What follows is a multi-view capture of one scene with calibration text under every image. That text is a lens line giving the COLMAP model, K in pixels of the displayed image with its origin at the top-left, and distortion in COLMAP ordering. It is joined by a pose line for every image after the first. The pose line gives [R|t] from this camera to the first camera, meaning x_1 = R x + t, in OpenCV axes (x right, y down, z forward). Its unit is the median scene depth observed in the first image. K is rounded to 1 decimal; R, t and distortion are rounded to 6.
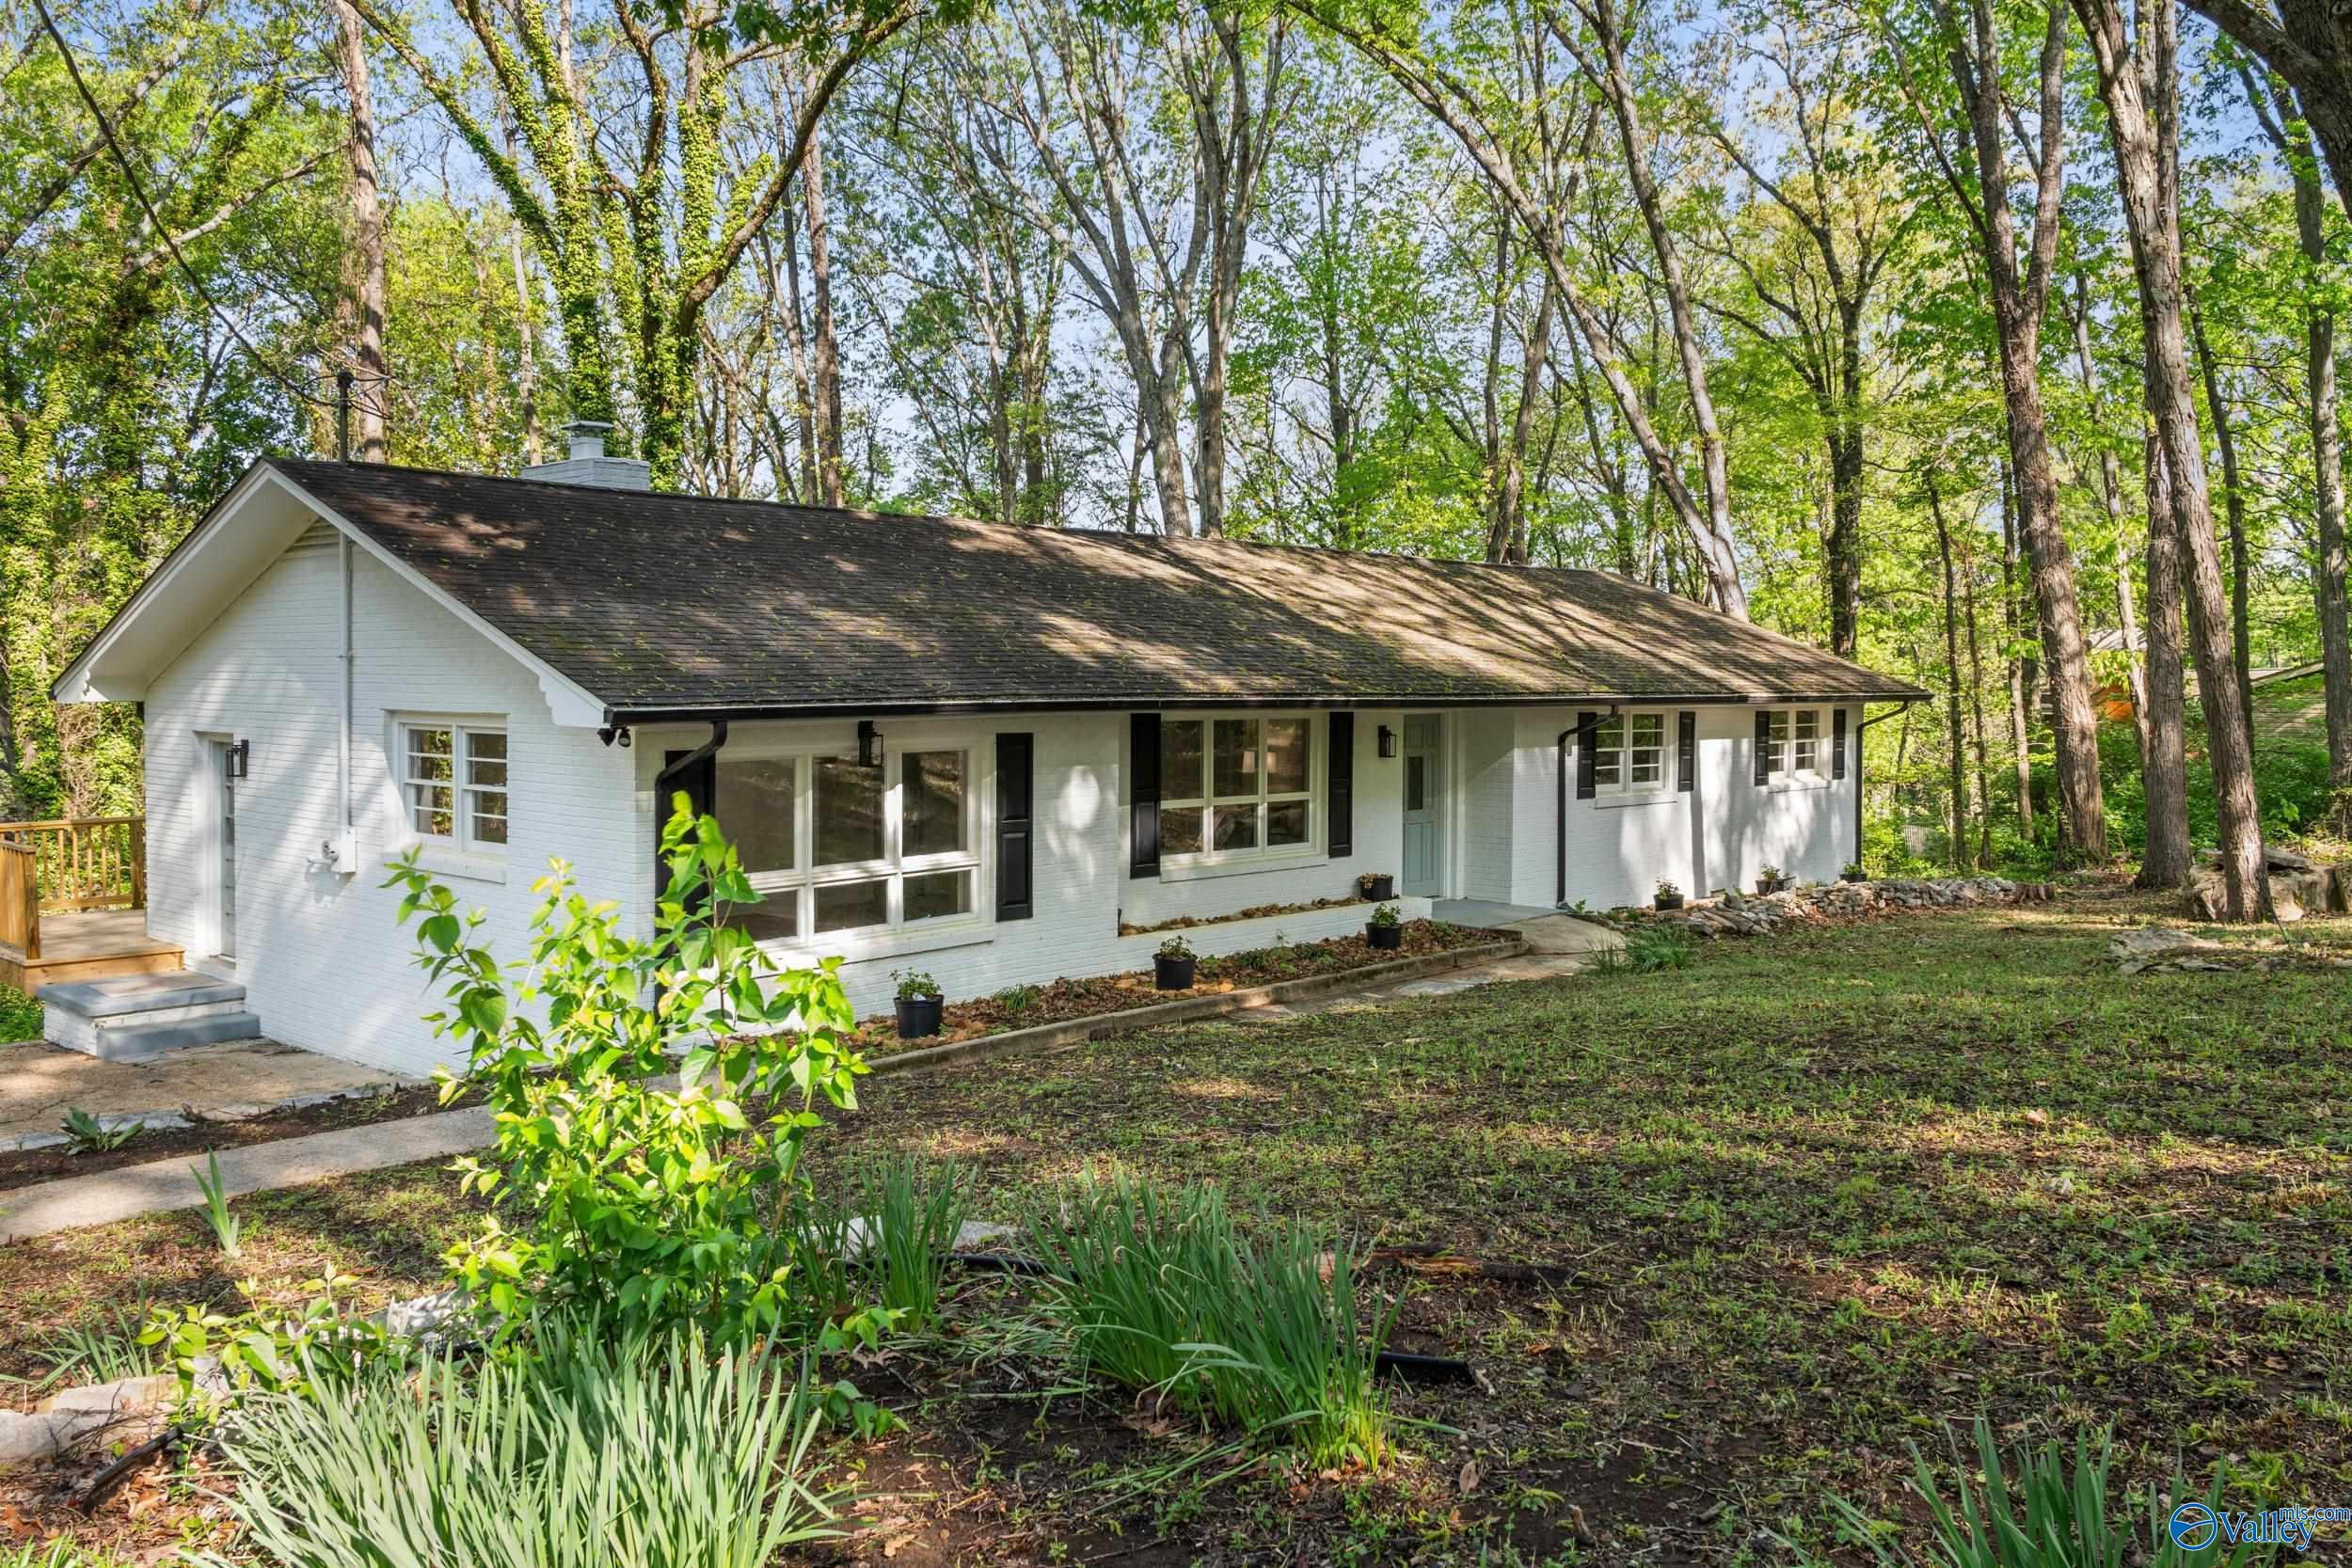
lens RADIAL K [[1774.5, 0, 1104.5], [0, 1774.5, 783.0], [0, 0, 1]] dist [0.029863, 0.013929]
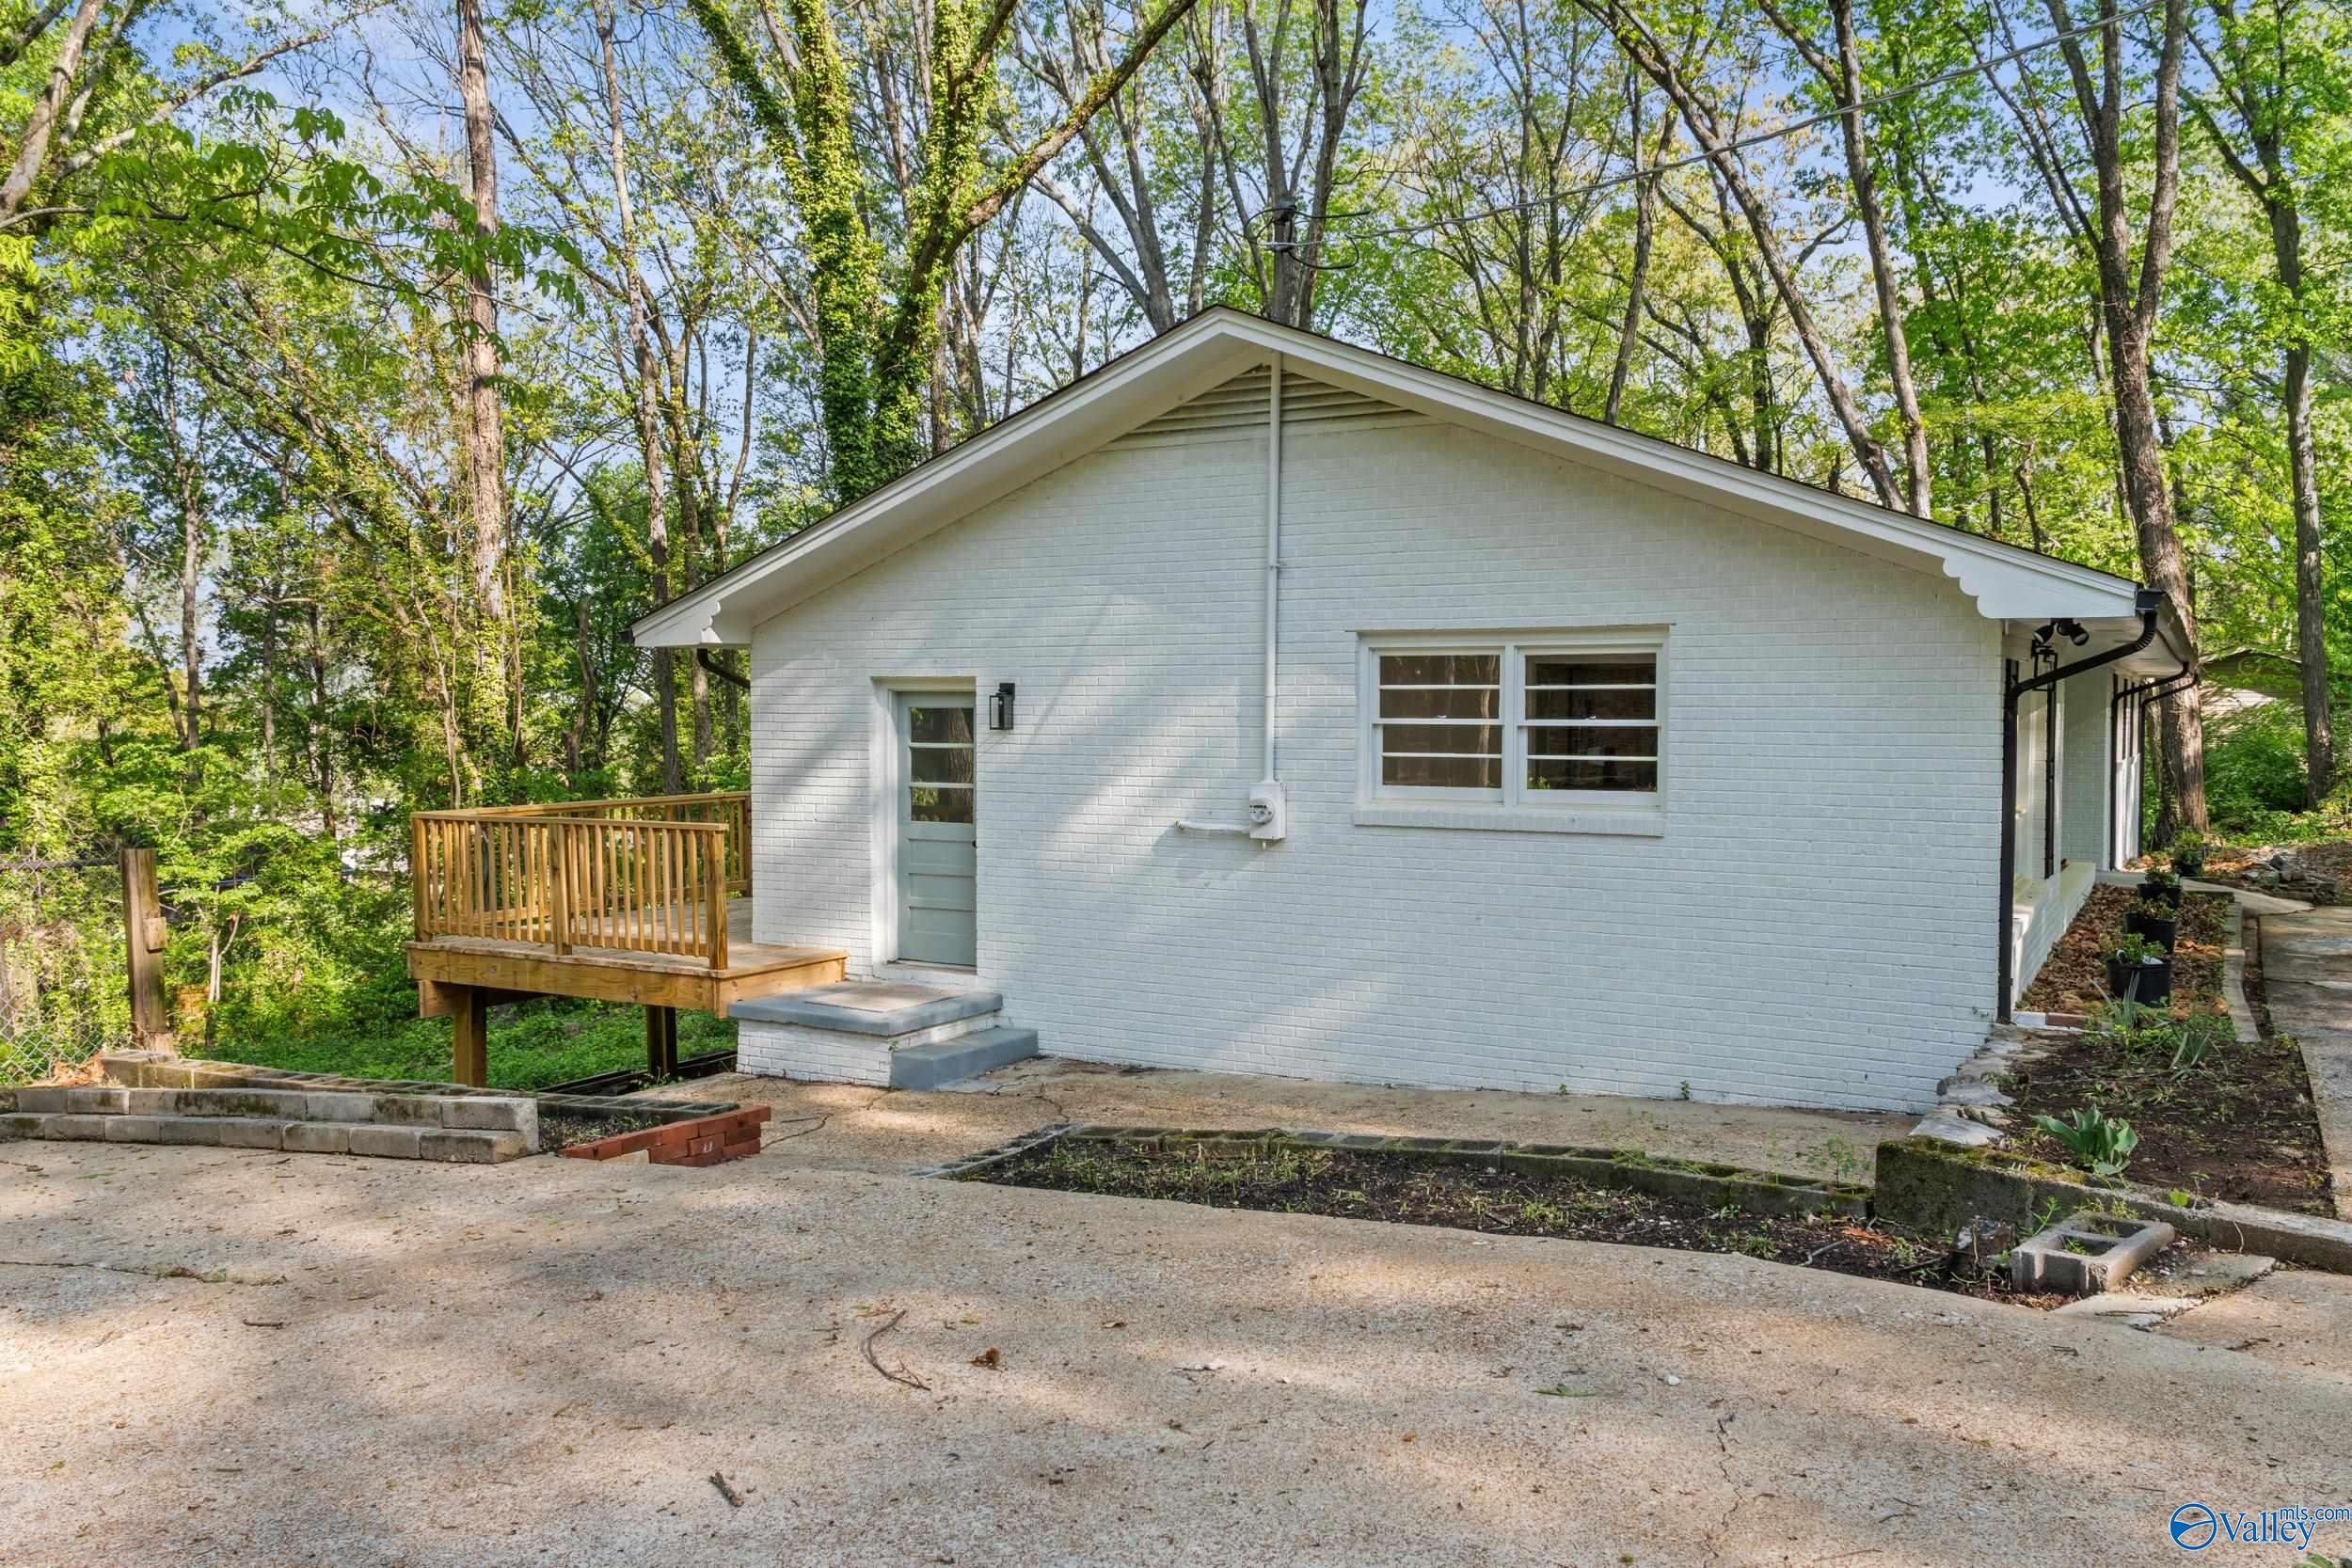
lens RADIAL K [[1774.5, 0, 1240.3], [0, 1774.5, 801.5], [0, 0, 1]] dist [0.029863, 0.013929]
pose [[0.978262, -0.013250, 0.206948, -0.536763], [0.012948, 0.999912, 0.002818, 0.027186], [-0.206967, -0.000077, 0.978348, 0.207837]]
